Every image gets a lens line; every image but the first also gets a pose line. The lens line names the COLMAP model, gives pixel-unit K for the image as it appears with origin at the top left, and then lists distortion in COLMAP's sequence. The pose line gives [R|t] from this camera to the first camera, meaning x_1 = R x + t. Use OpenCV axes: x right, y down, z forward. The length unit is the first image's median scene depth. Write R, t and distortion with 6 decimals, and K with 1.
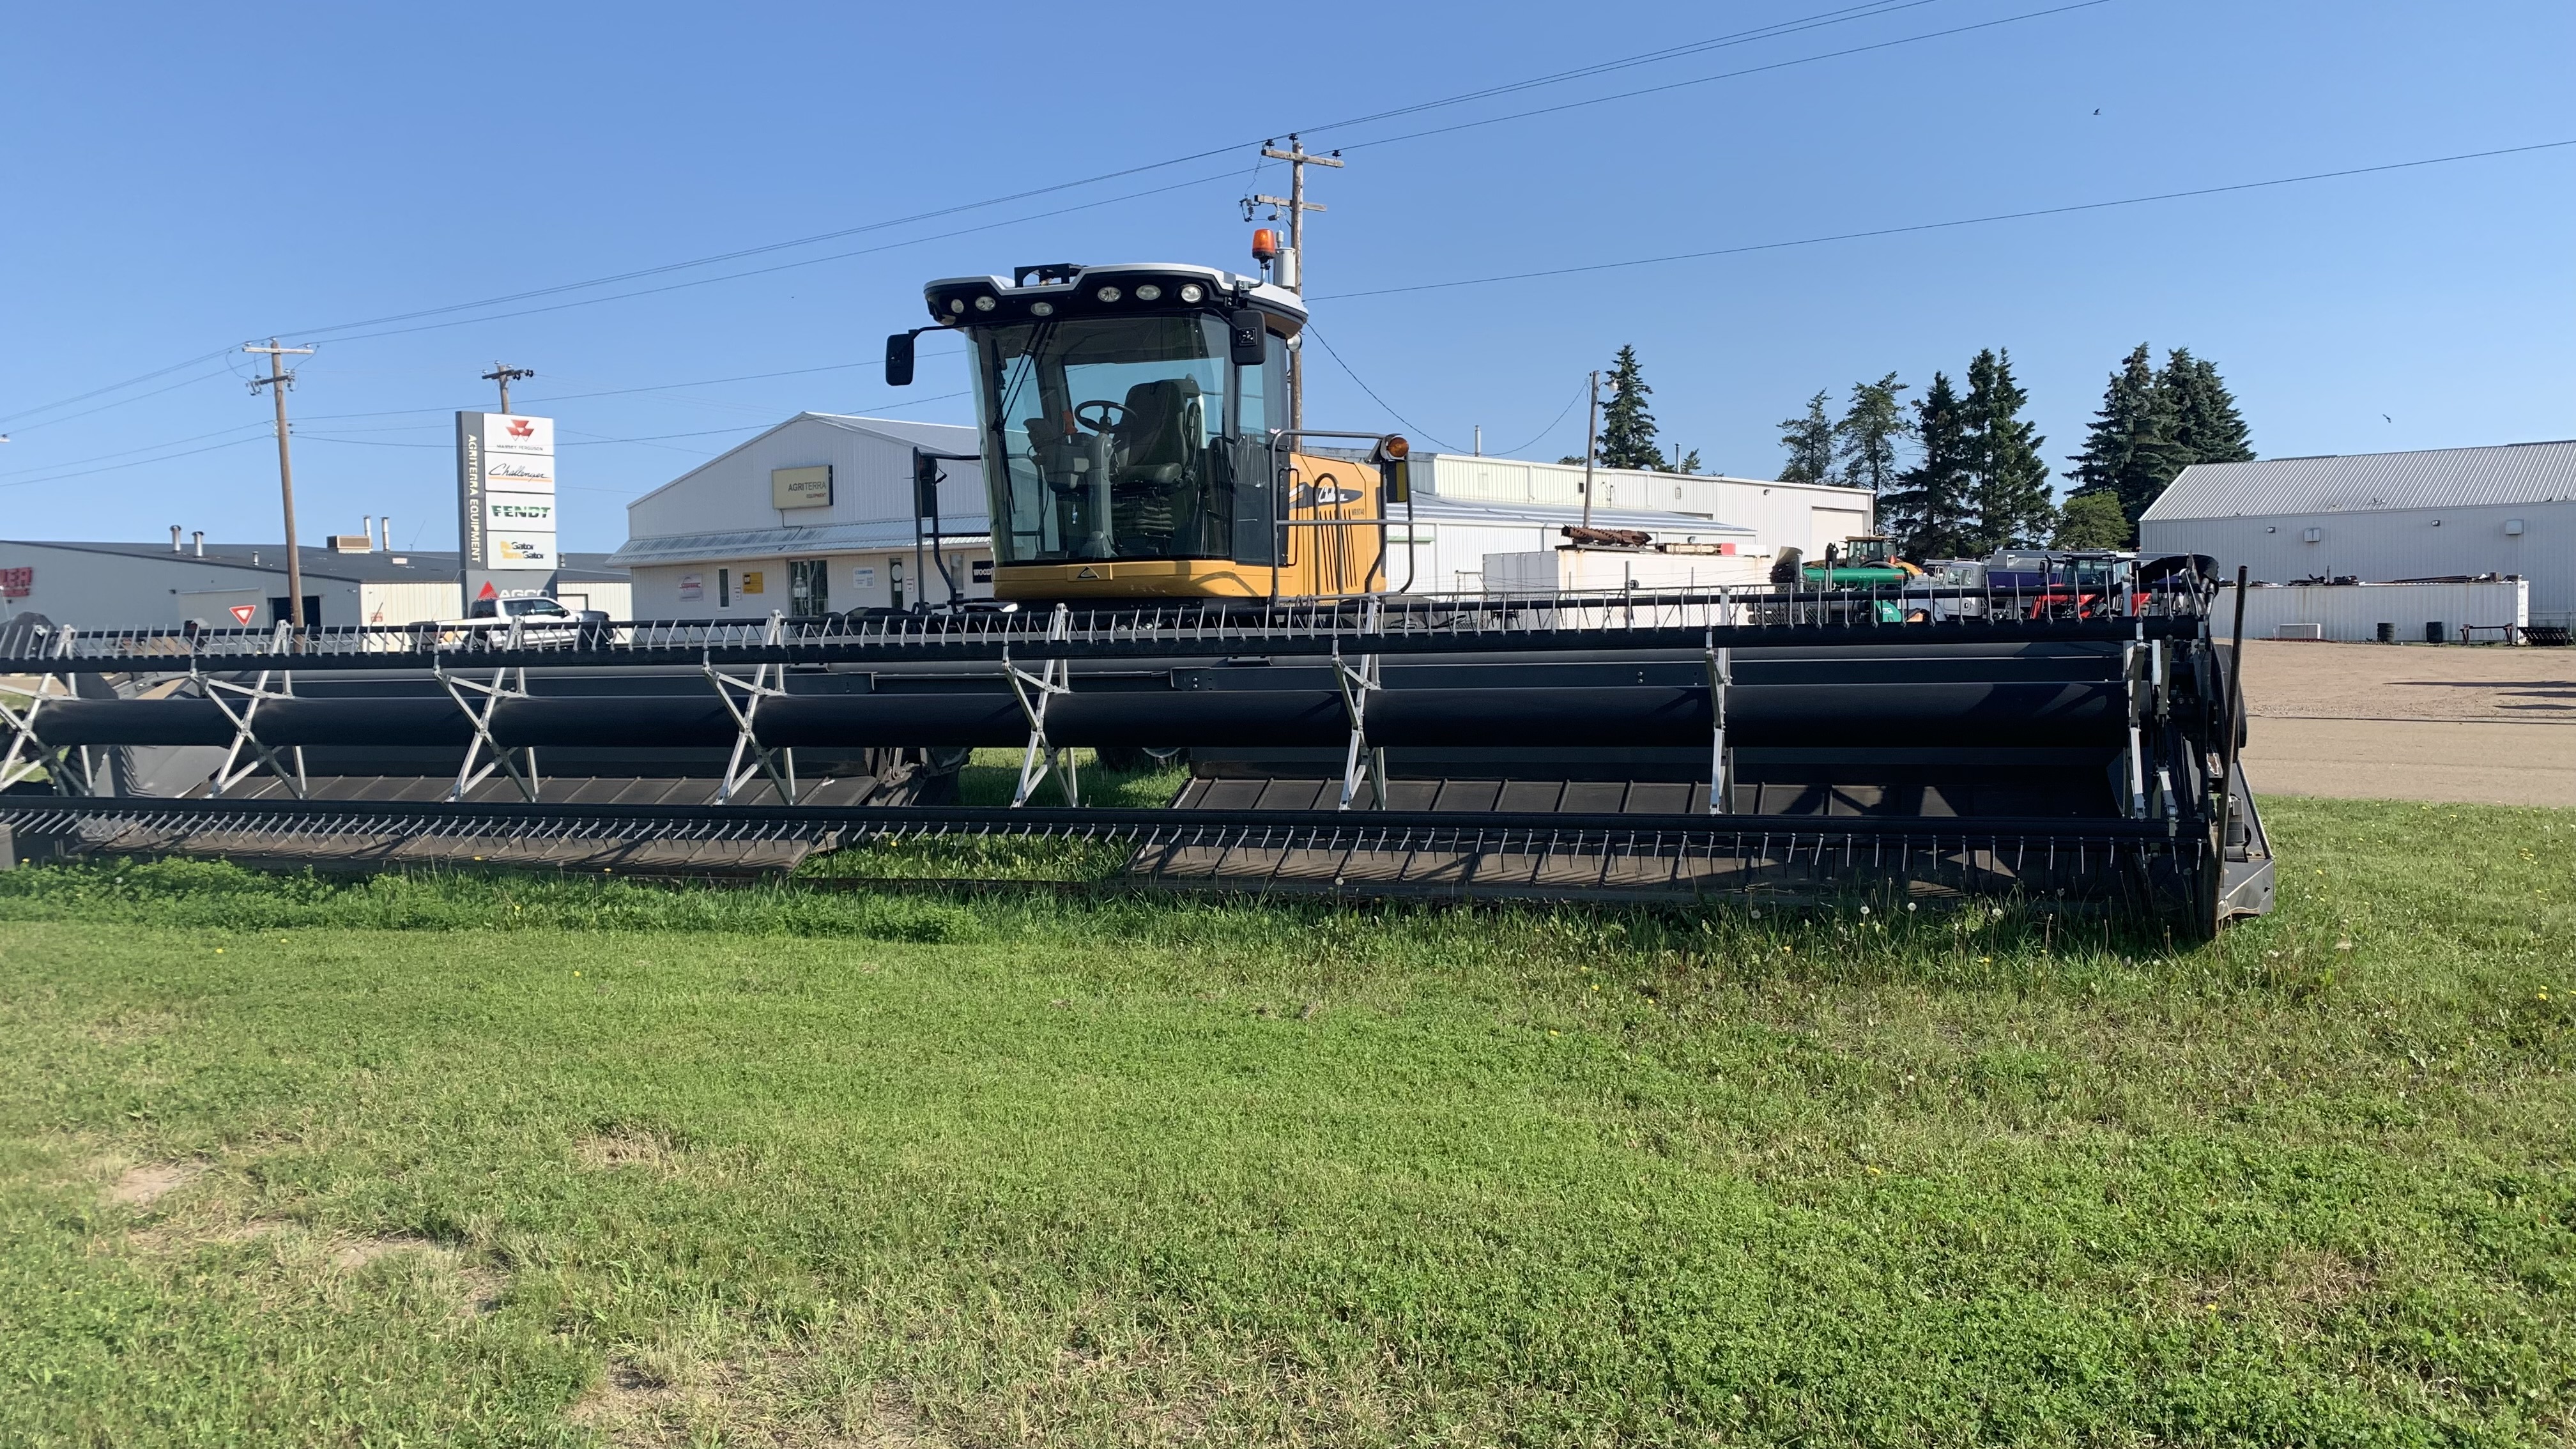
lens RADIAL K [[1962.4, 0, 1288.0], [0, 1962.4, 724.5], [0, 0, 1]] dist [0.014602, 0.000699]
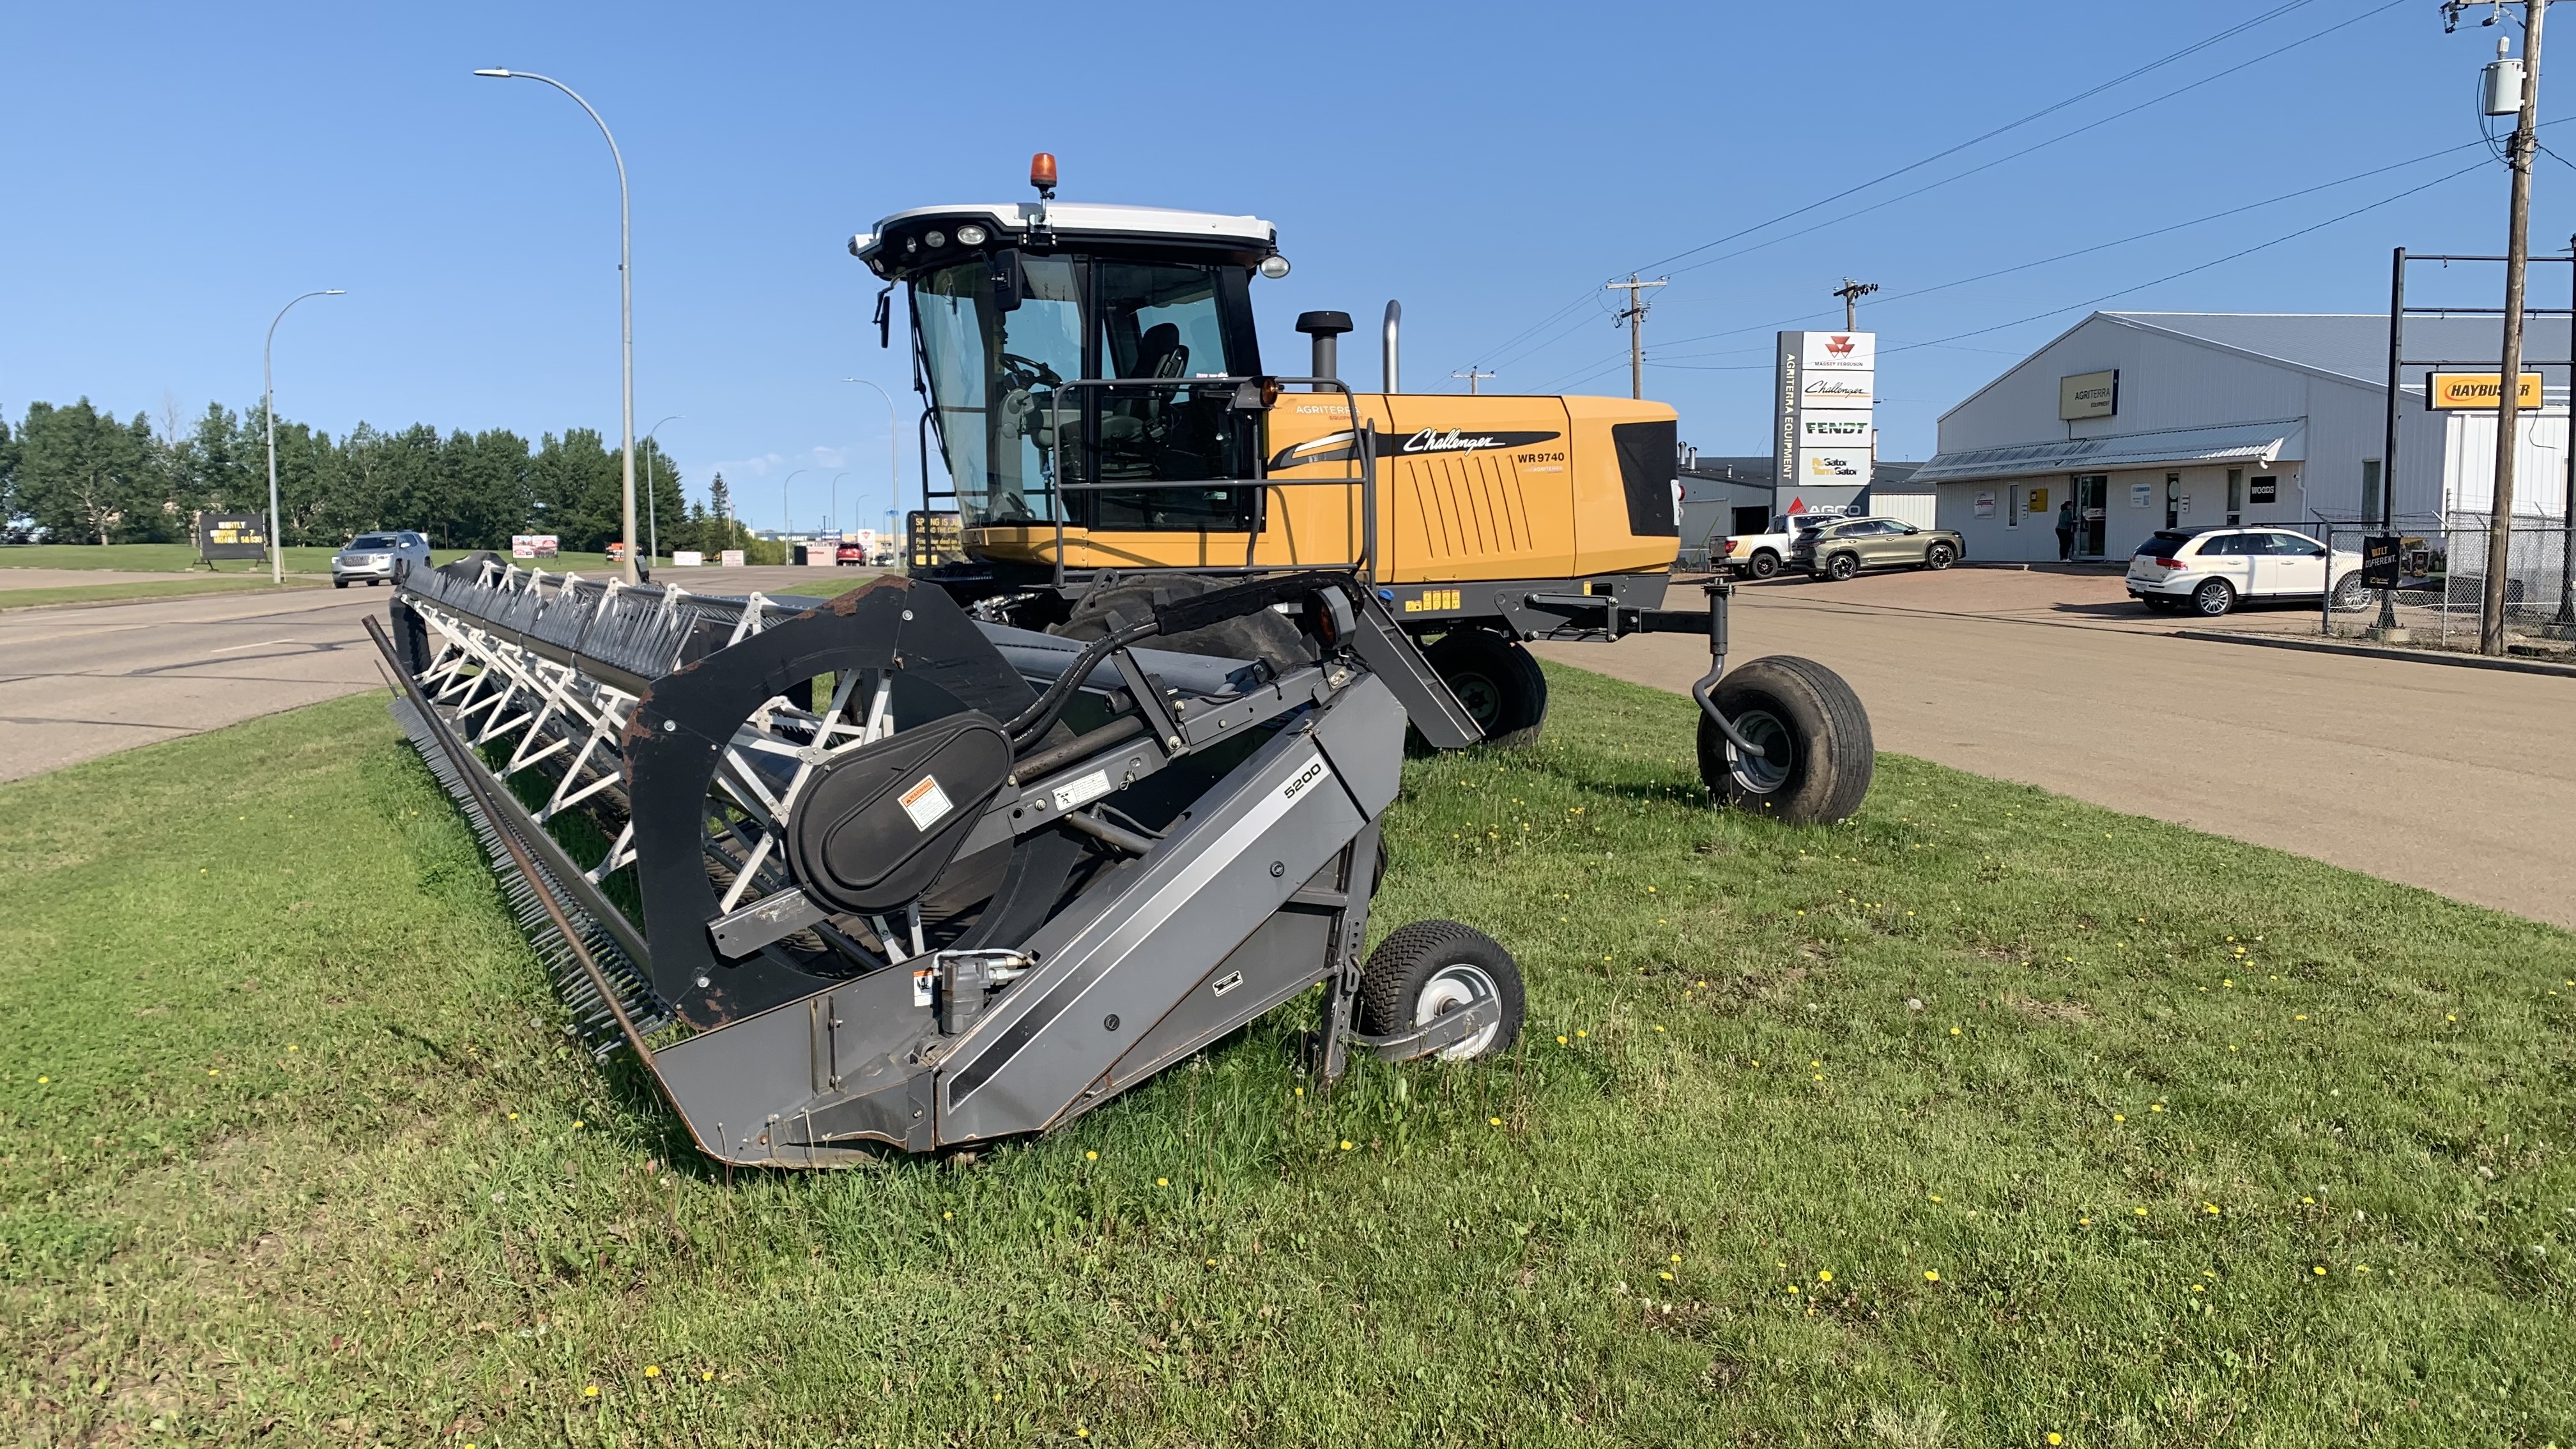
lens RADIAL K [[1962.4, 0, 1288.0], [0, 1962.4, 724.5], [0, 0, 1]] dist [0.014602, 0.000699]
pose [[0.709120, 0.085480, -0.699887, 0.133483], [-0.051751, 0.996257, 0.069242, -0.012220], [0.703186, -0.012881, 0.710889, 0.085520]]
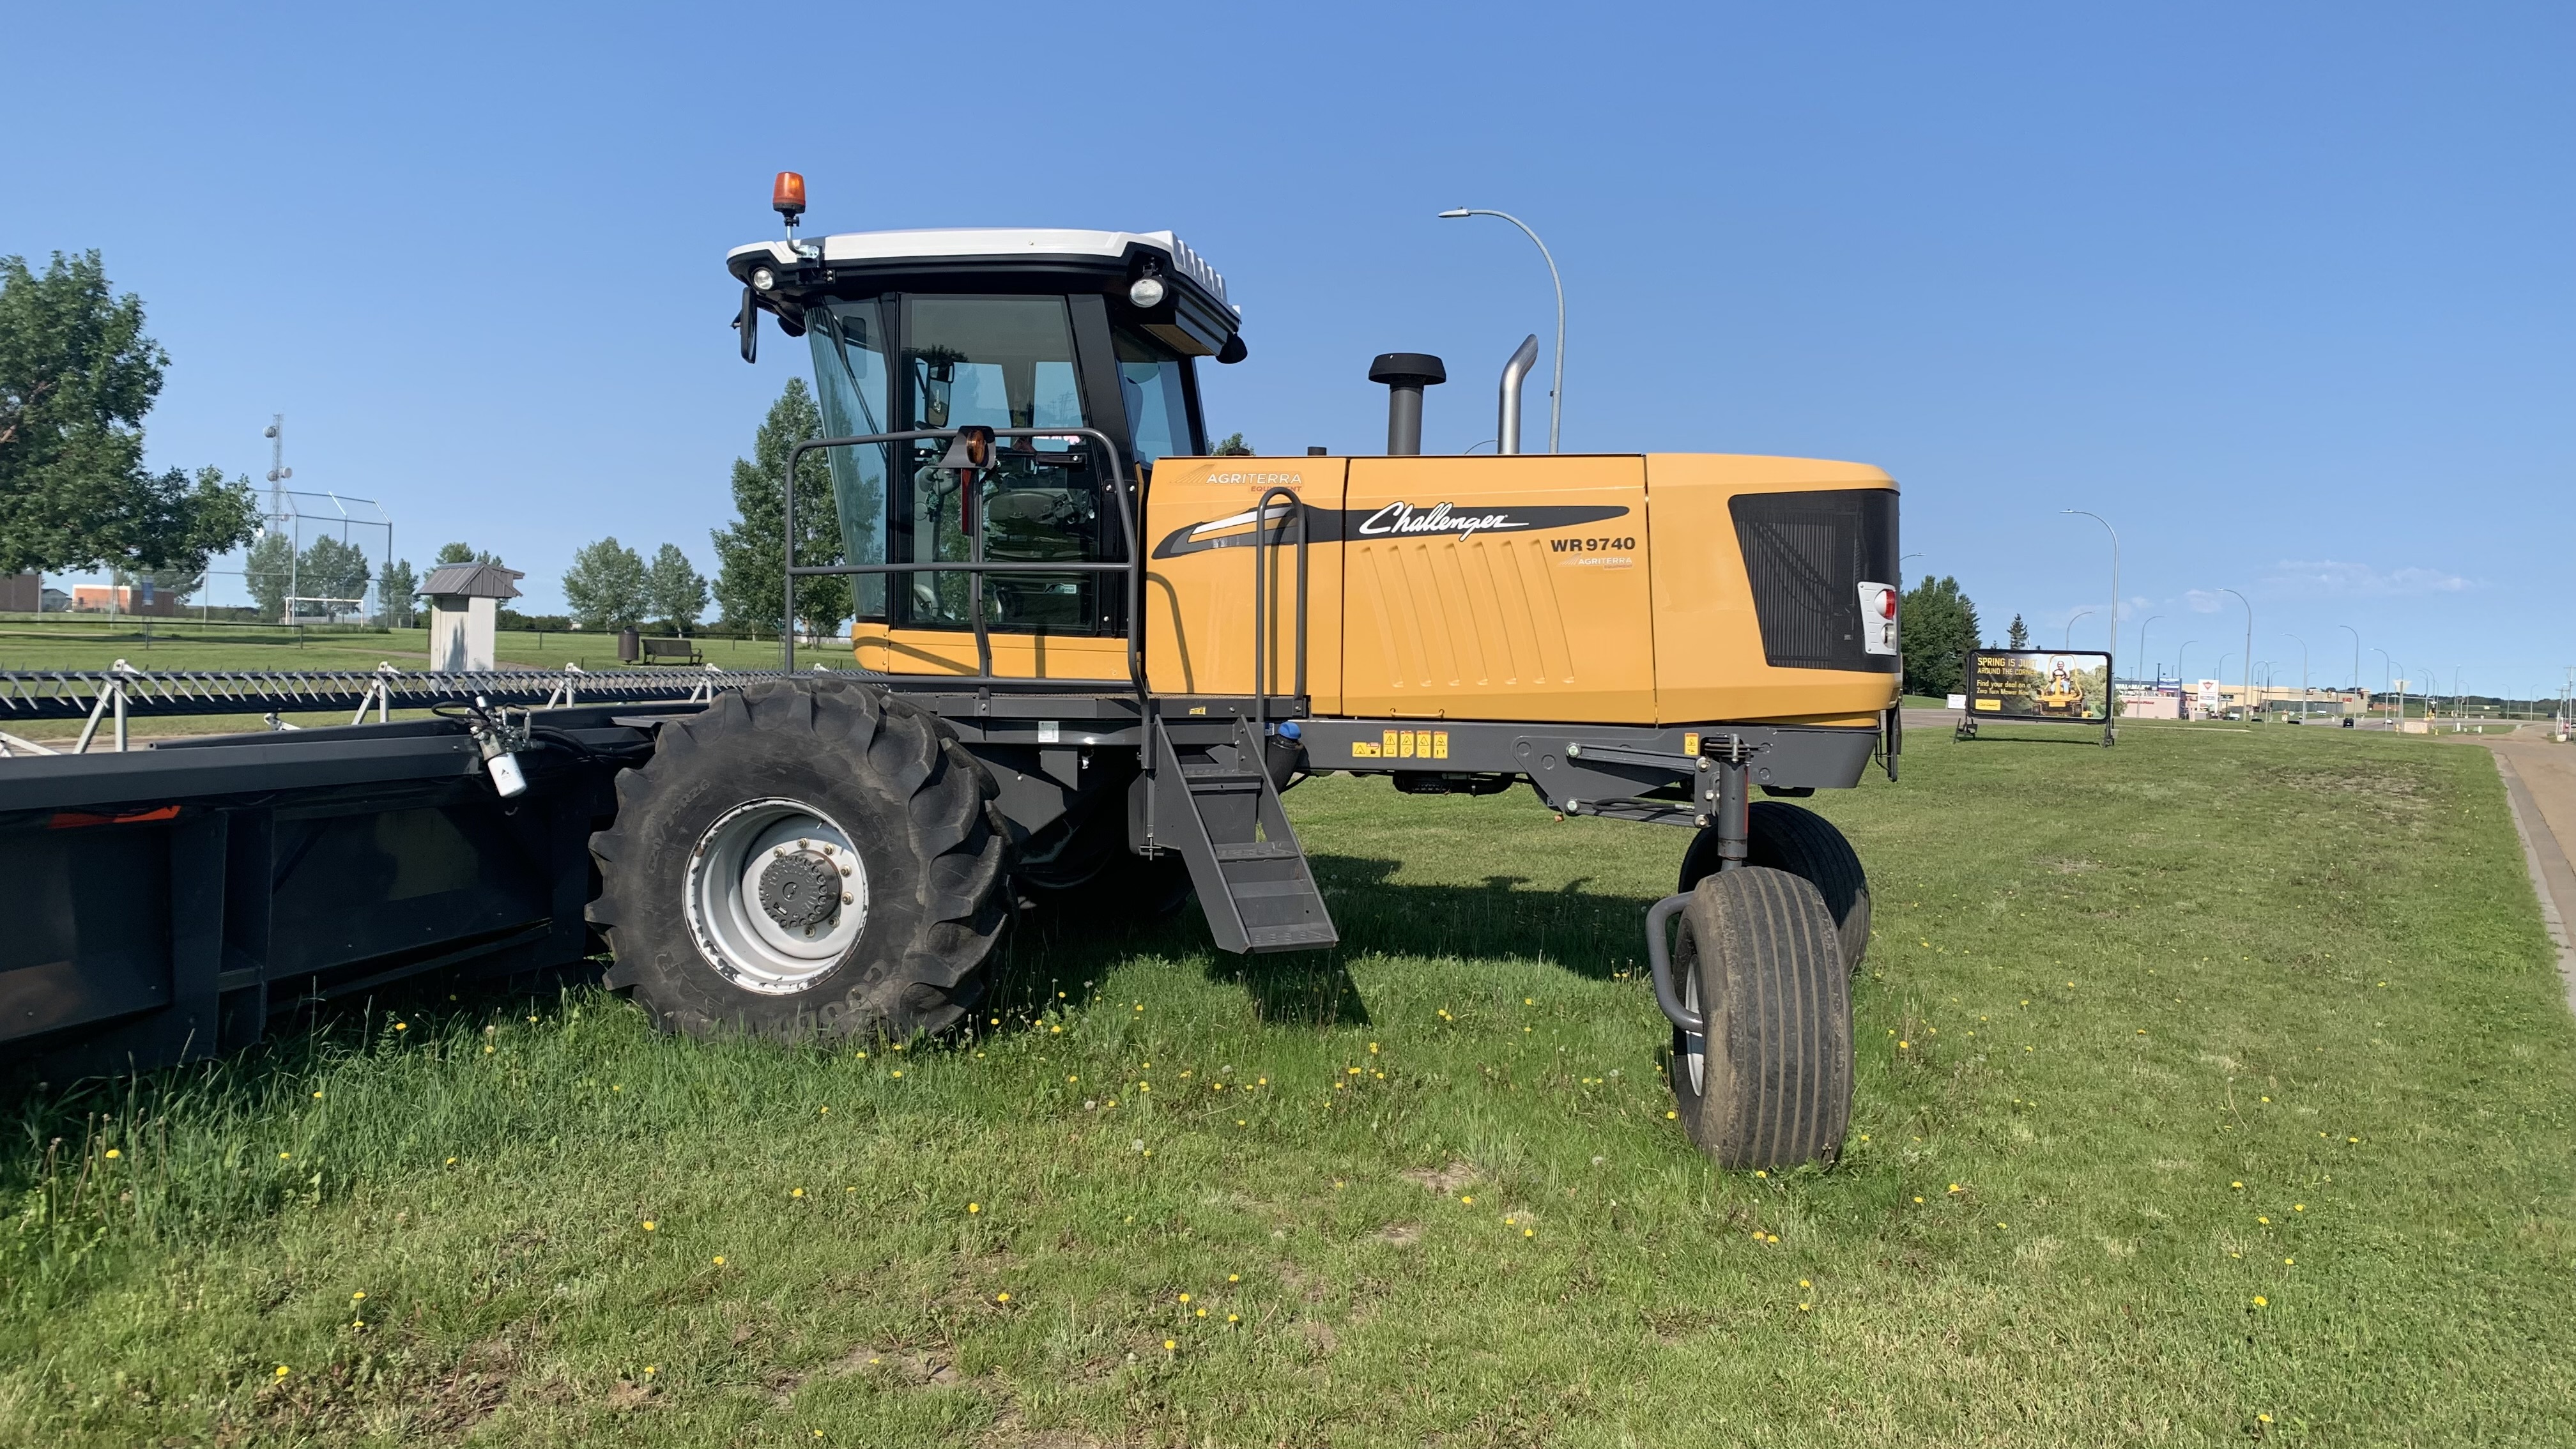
lens RADIAL K [[1962.4, 0, 1288.0], [0, 1962.4, 724.5], [0, 0, 1]] dist [0.014602, 0.000699]
pose [[0.112813, 0.058492, -0.991893, 0.141965], [-0.093563, 0.994456, 0.048002, -0.019104], [0.989201, 0.087389, 0.117660, 0.212484]]
